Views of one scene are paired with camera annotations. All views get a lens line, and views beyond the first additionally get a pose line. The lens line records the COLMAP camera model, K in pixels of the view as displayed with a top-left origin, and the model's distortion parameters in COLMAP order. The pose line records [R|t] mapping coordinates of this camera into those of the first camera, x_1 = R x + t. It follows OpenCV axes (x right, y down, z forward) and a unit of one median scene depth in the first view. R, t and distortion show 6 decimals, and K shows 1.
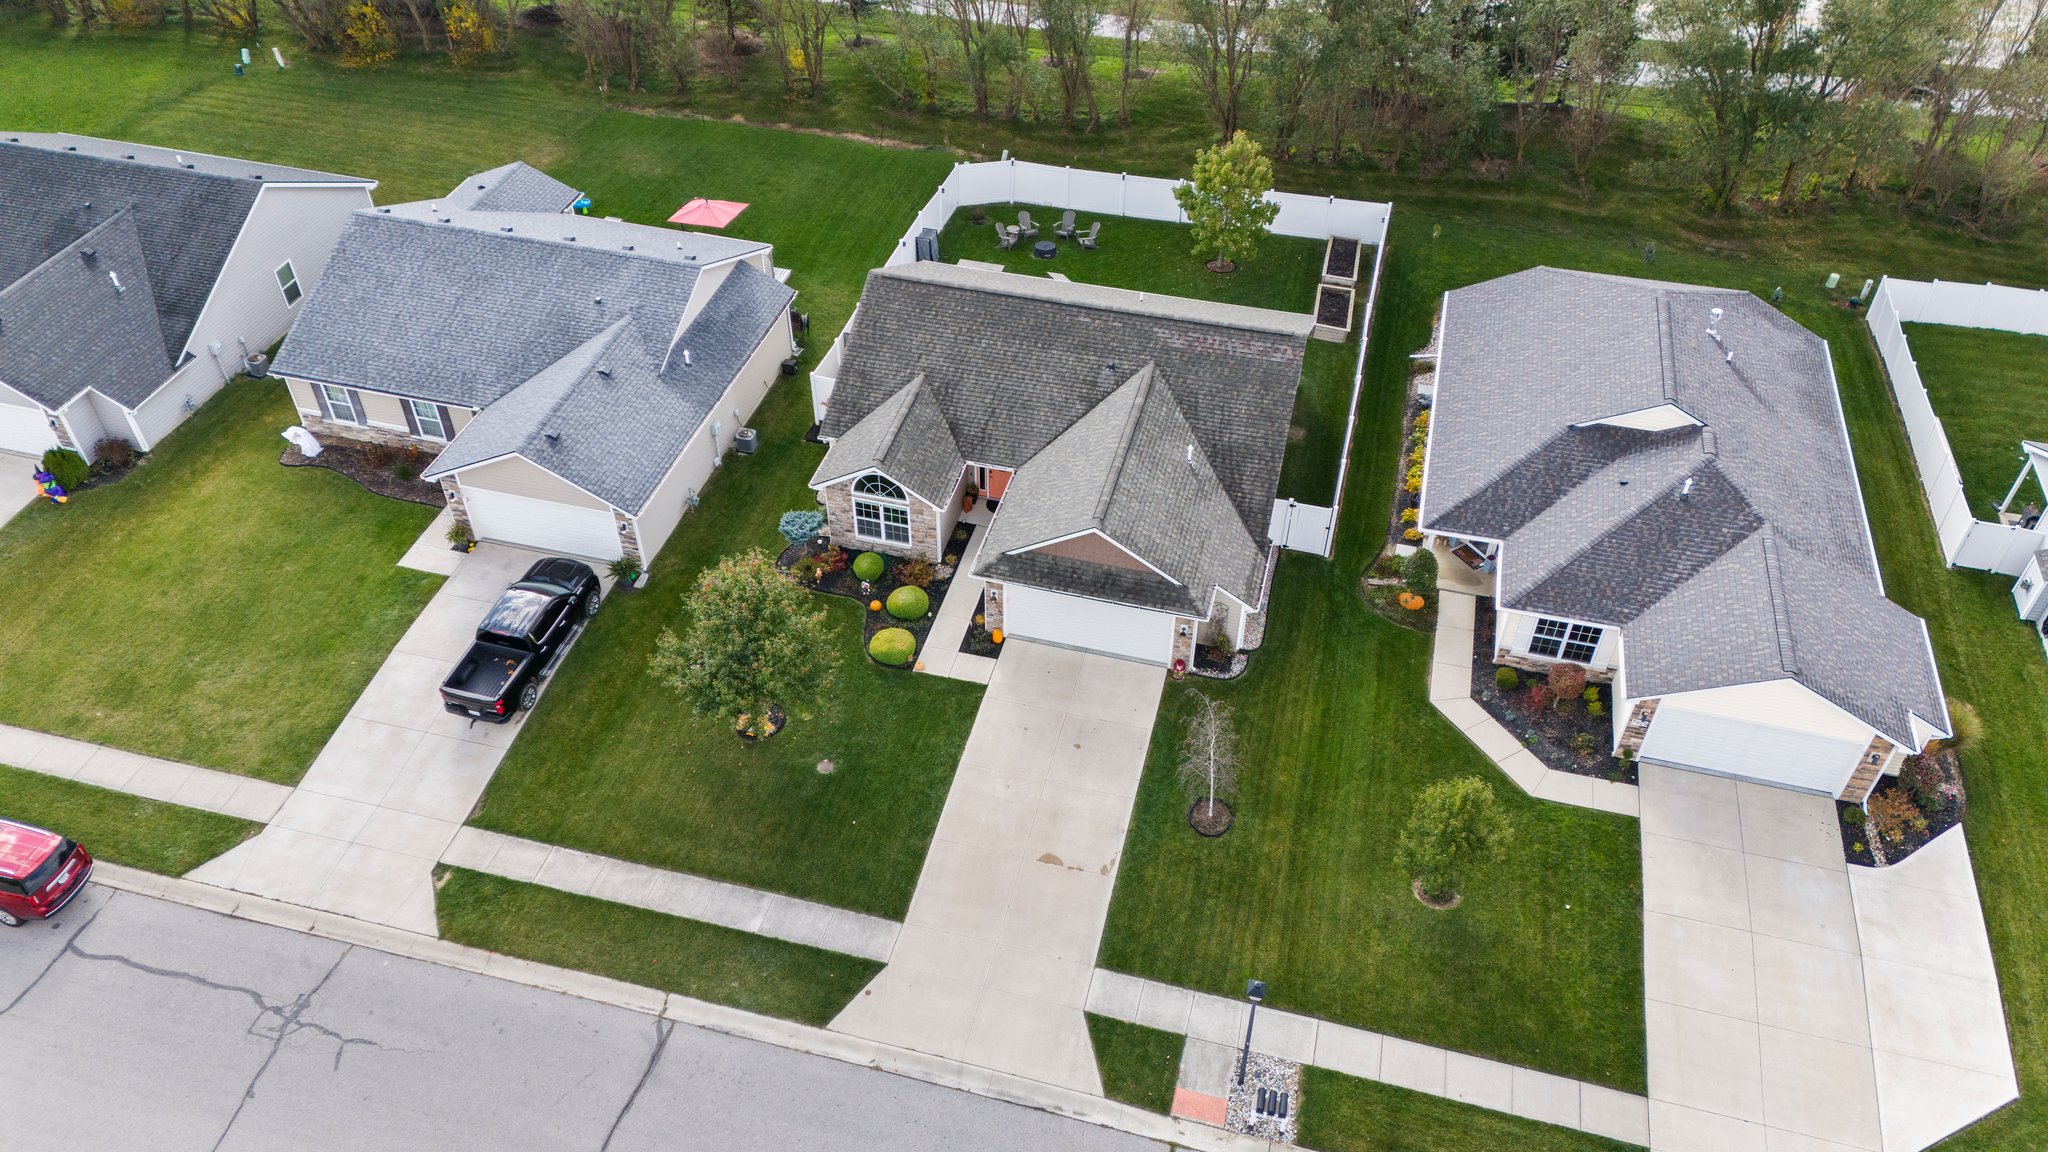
lens RADIAL K [[1486.1, 0, 1025.8], [0, 1486.1, 585.8], [0, 0, 1]] dist [0.077213, -0.073484]
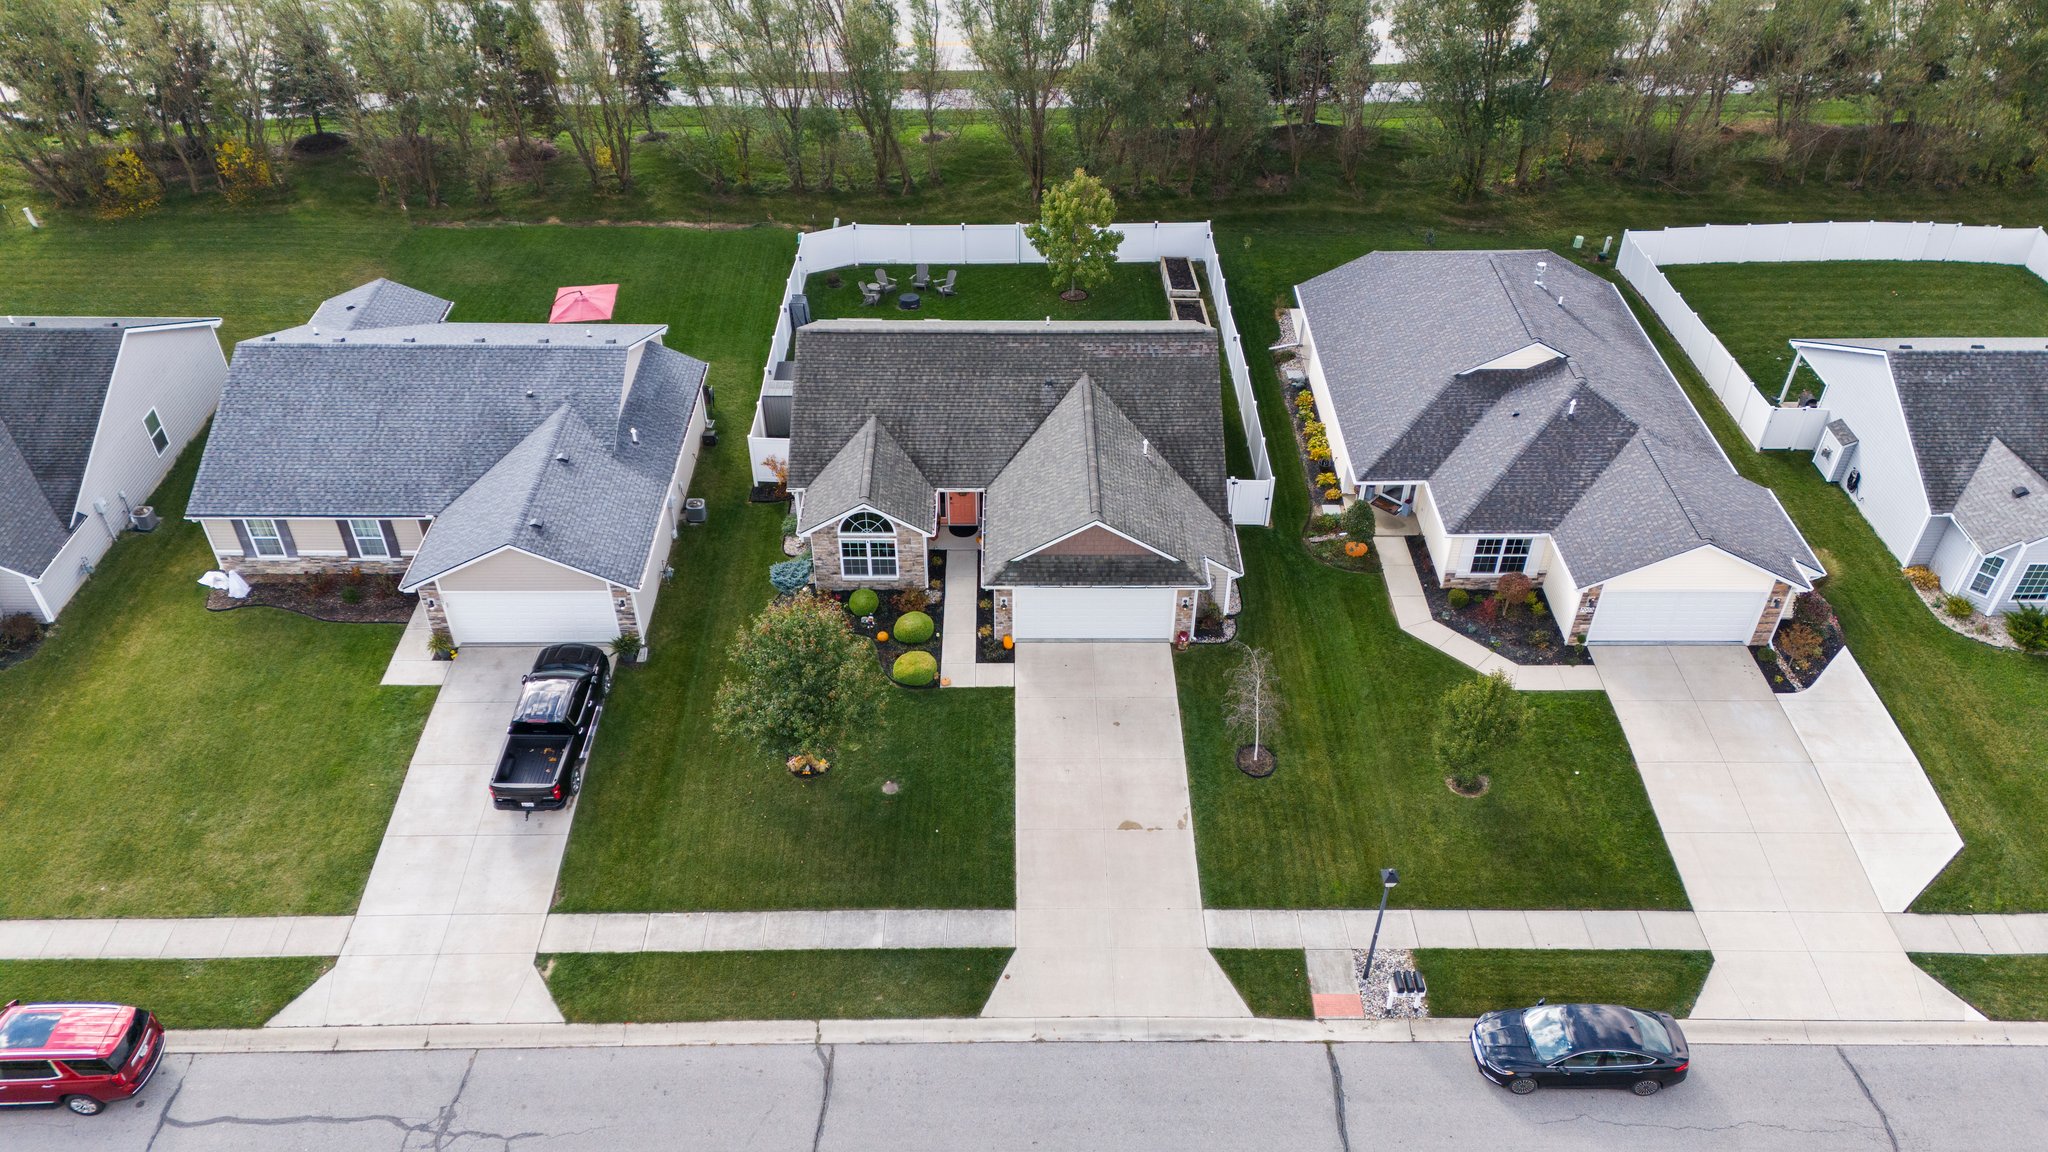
lens RADIAL K [[1486.1, 0, 1025.8], [0, 1486.1, 585.8], [0, 0, 1]] dist [0.077213, -0.073484]
pose [[0.965035, -0.166782, 0.202216, -0.218497], [0.178074, 0.983249, -0.038867, 0.038409], [-0.192346, 0.073518, 0.978569, -0.039001]]
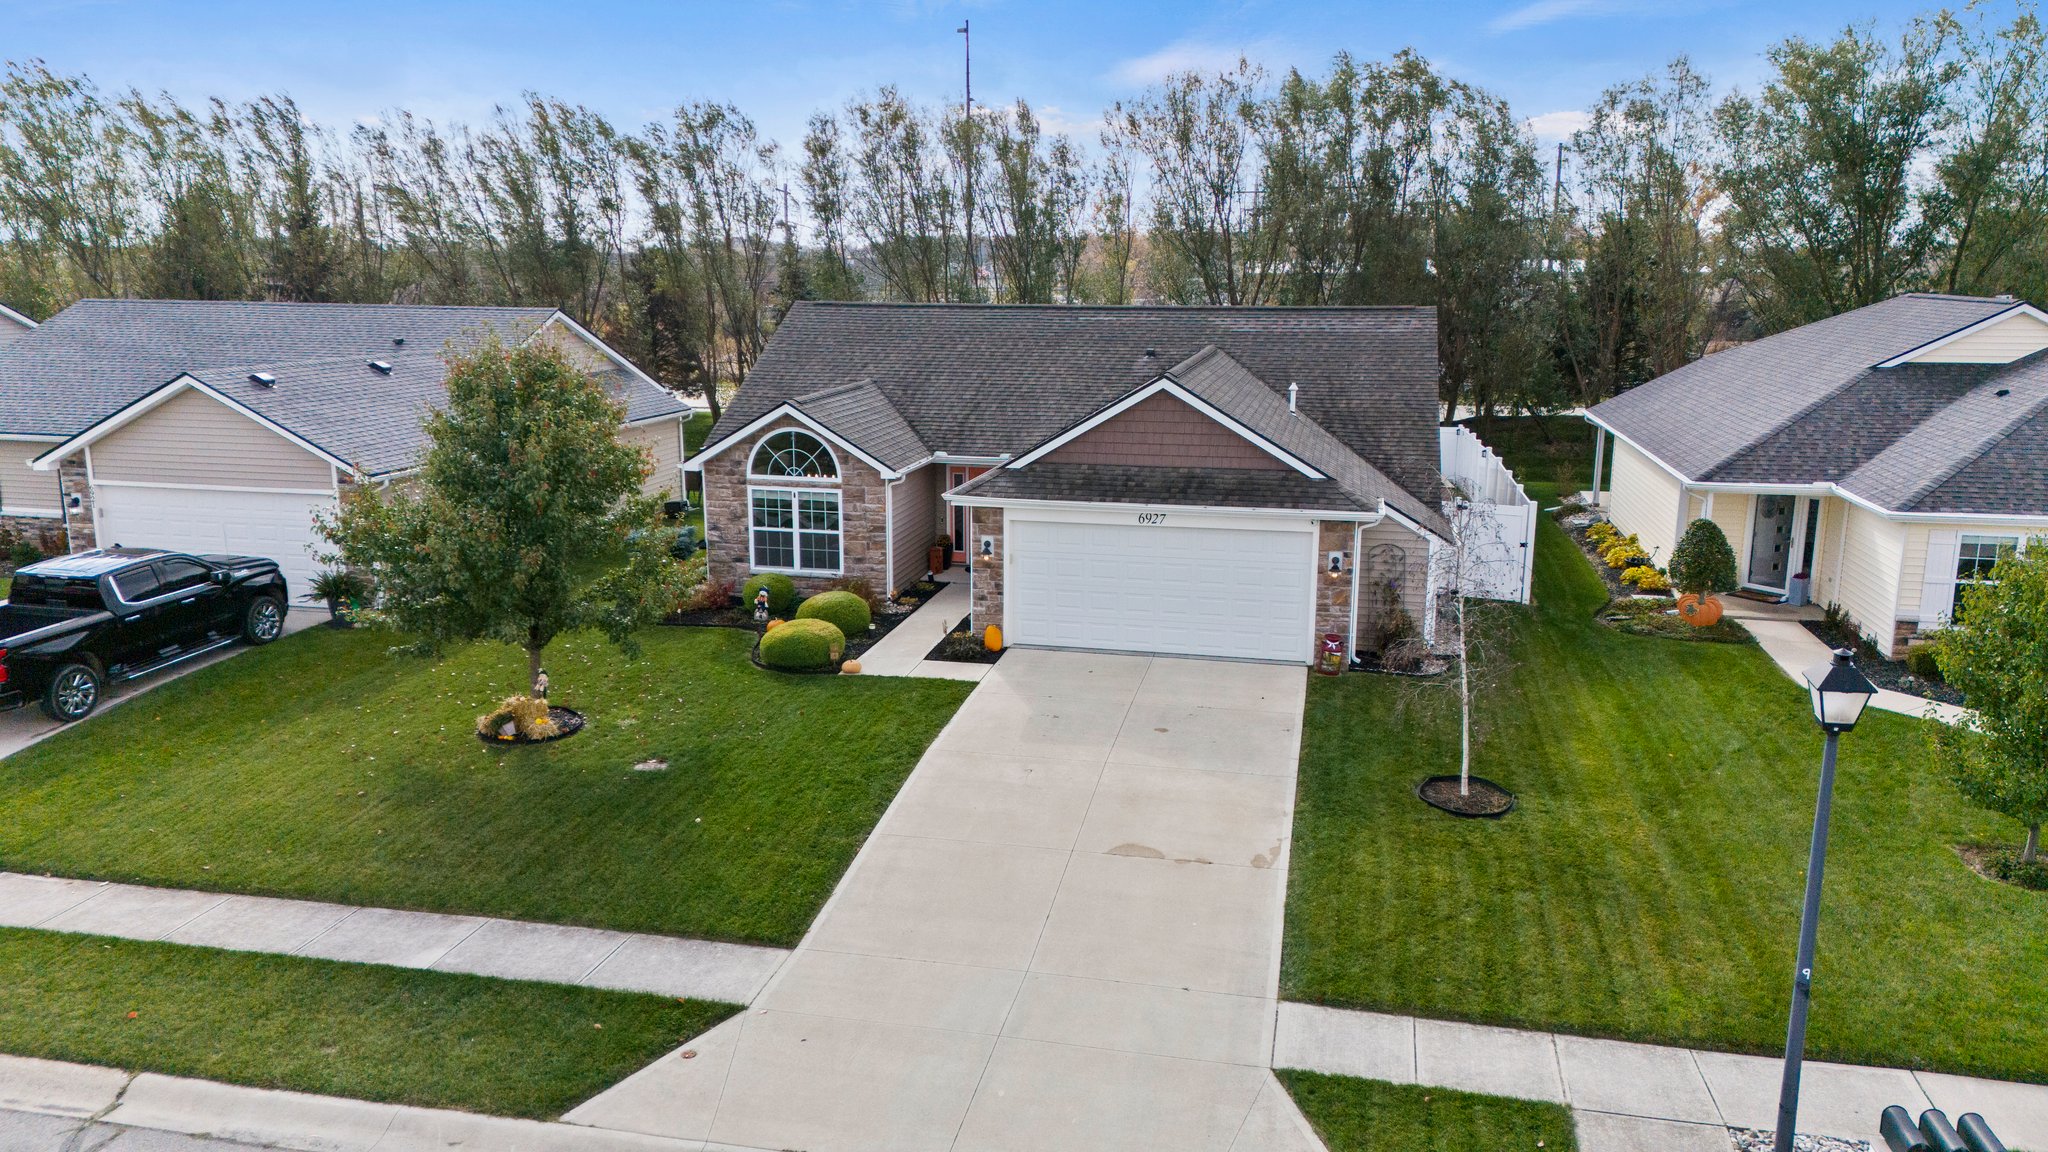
lens RADIAL K [[1492.1, 0, 1025.7], [0, 1492.1, 583.1], [0, 0, 1]] dist [0.070632, -0.067173]
pose [[0.999129, -0.010893, 0.040284, -0.029792], [0.029843, 0.861259, -0.507289, 0.306885], [-0.029169, 0.508049, 0.860834, 0.518495]]
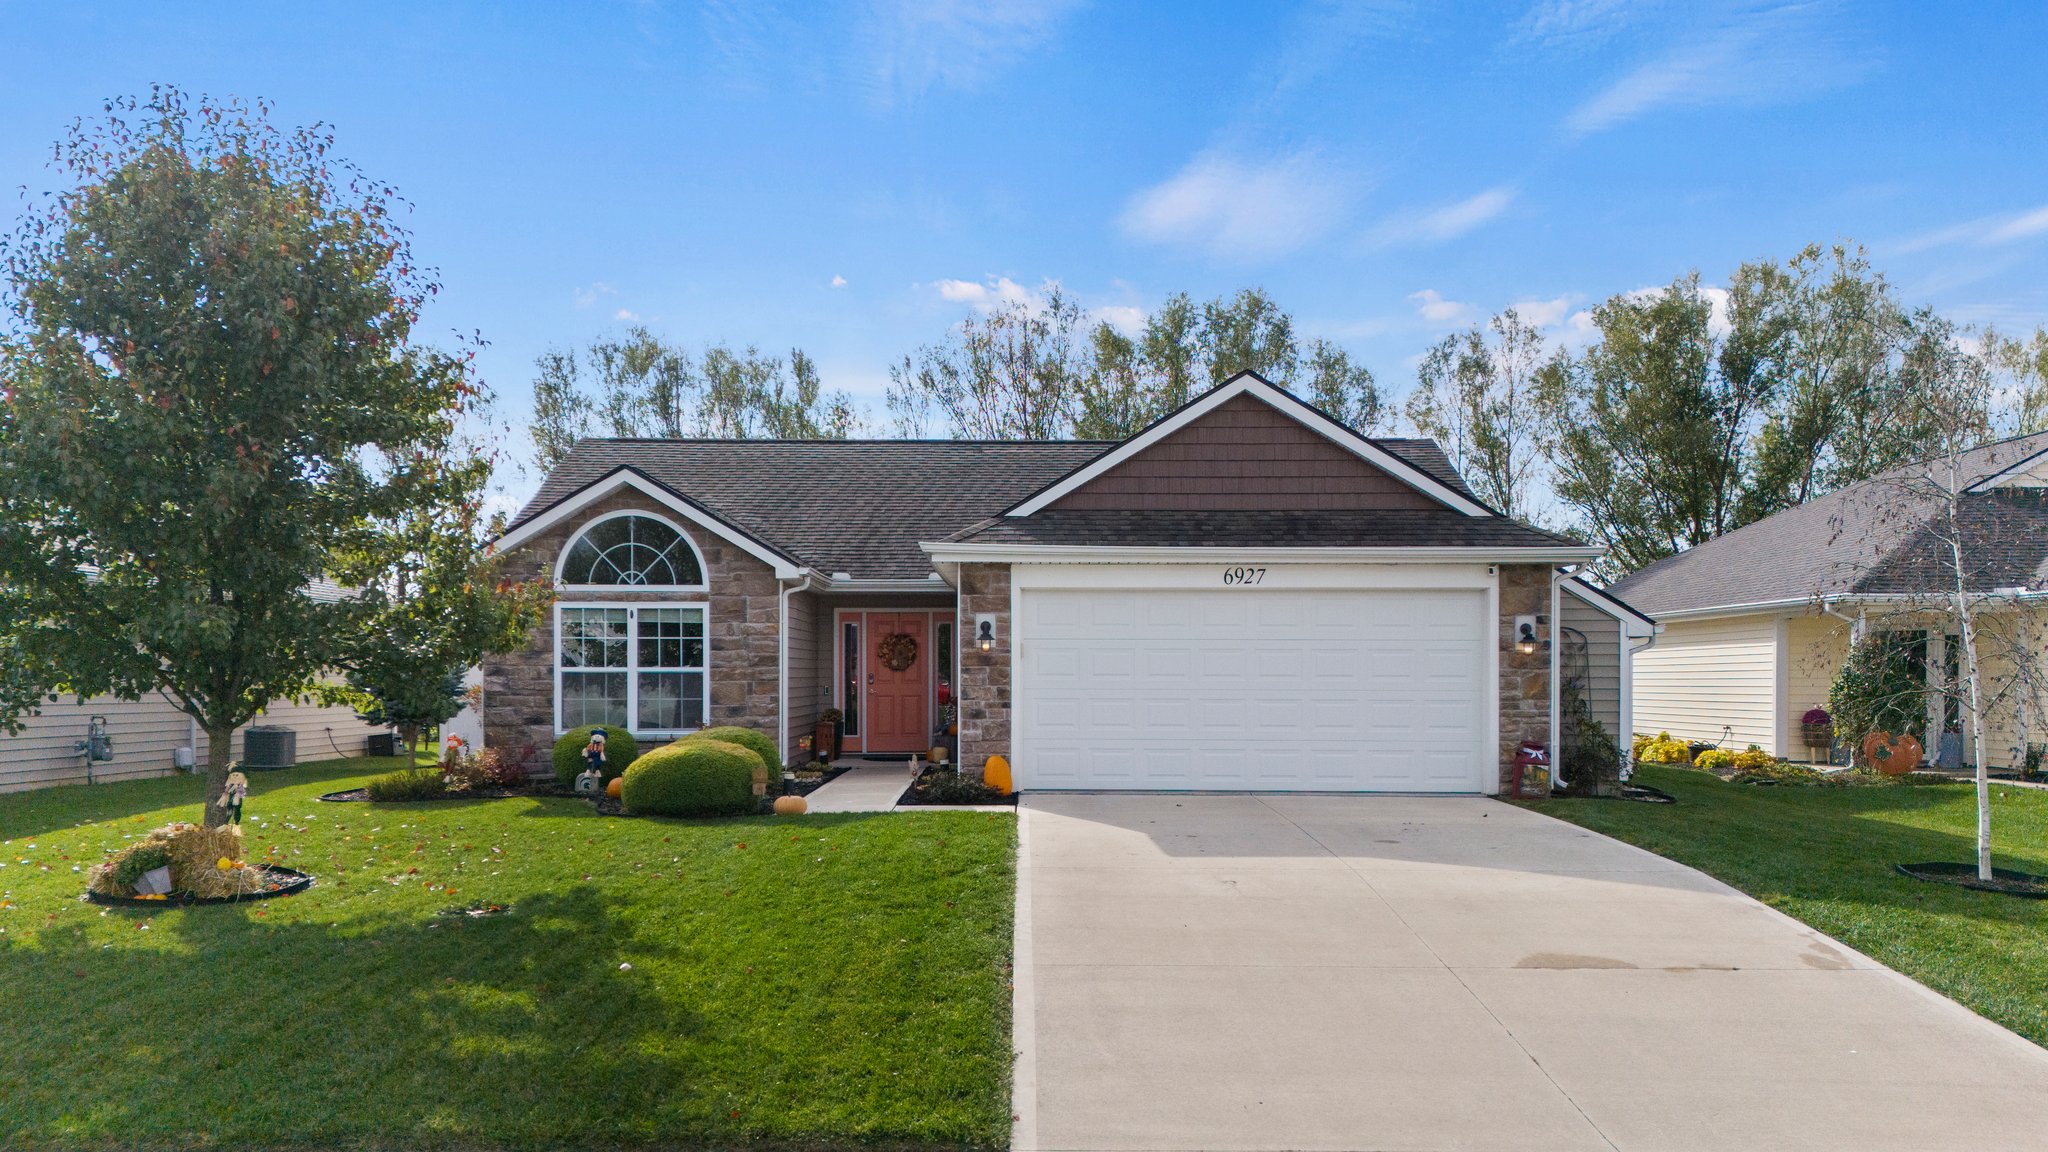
lens RADIAL K [[1541.0, 0, 1020.9], [0, 1541.0, 683.6], [0, 0, 1]] dist [0.069167, -0.074840]
pose [[0.968196, -0.007337, 0.250086, -0.106362], [0.174439, 0.736348, -0.653730, 0.260277], [-0.179354, 0.676563, 0.714209, 0.742535]]
